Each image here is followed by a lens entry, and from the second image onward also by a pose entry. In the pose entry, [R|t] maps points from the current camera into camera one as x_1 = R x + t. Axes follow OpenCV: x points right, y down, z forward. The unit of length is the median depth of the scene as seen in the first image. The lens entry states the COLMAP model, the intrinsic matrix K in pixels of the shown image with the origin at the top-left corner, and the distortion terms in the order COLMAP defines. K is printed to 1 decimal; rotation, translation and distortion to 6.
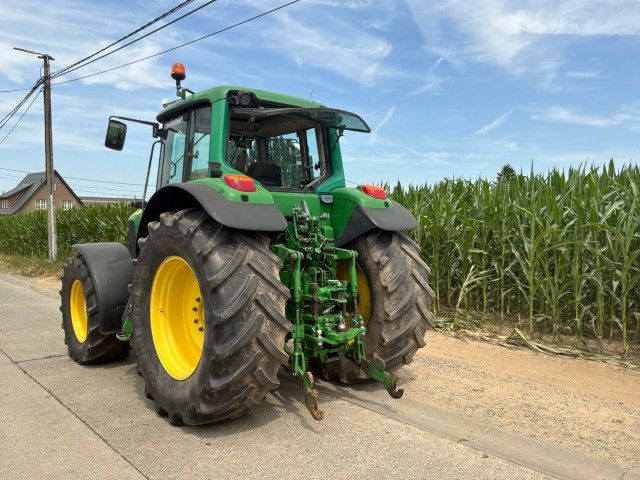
lens RADIAL K [[536.4, 0, 323.1], [0, 536.4, 240.7], [0, 0, 1]] dist [0.054084, -0.091840]
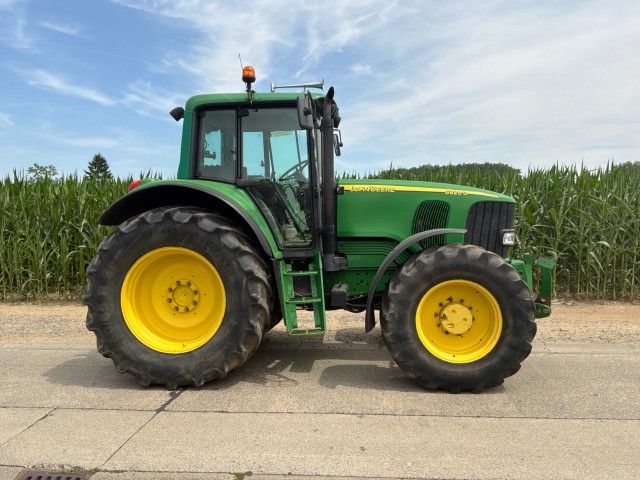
lens RADIAL K [[536.4, 0, 321.1], [0, 536.4, 242.7], [0, 0, 1]] dist [0.054084, -0.091840]
pose [[0.718306, -0.040897, 0.694524, -1.139075], [0.026889, 0.999157, 0.031026, -0.008940], [-0.695207, -0.003611, 0.718800, 0.424367]]
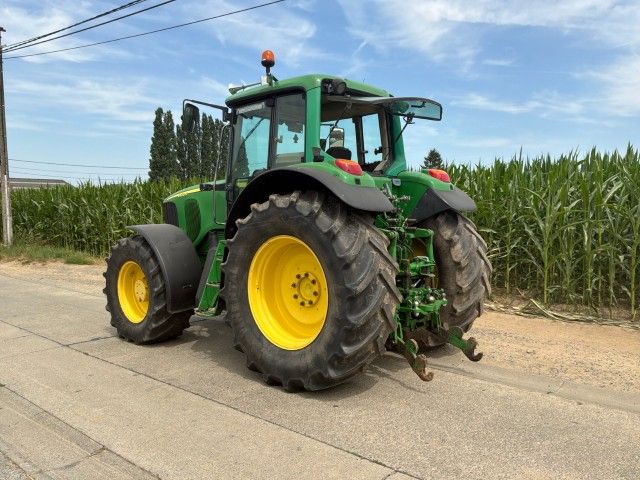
lens RADIAL K [[536.4, 0, 321.7], [0, 536.4, 242.4], [0, 0, 1]] dist [0.054084, -0.091840]
pose [[0.990860, -0.009993, 0.134522, -0.298022], [0.005179, 0.999335, 0.036088, 0.003507], [-0.134793, -0.035062, 0.990253, -0.053410]]
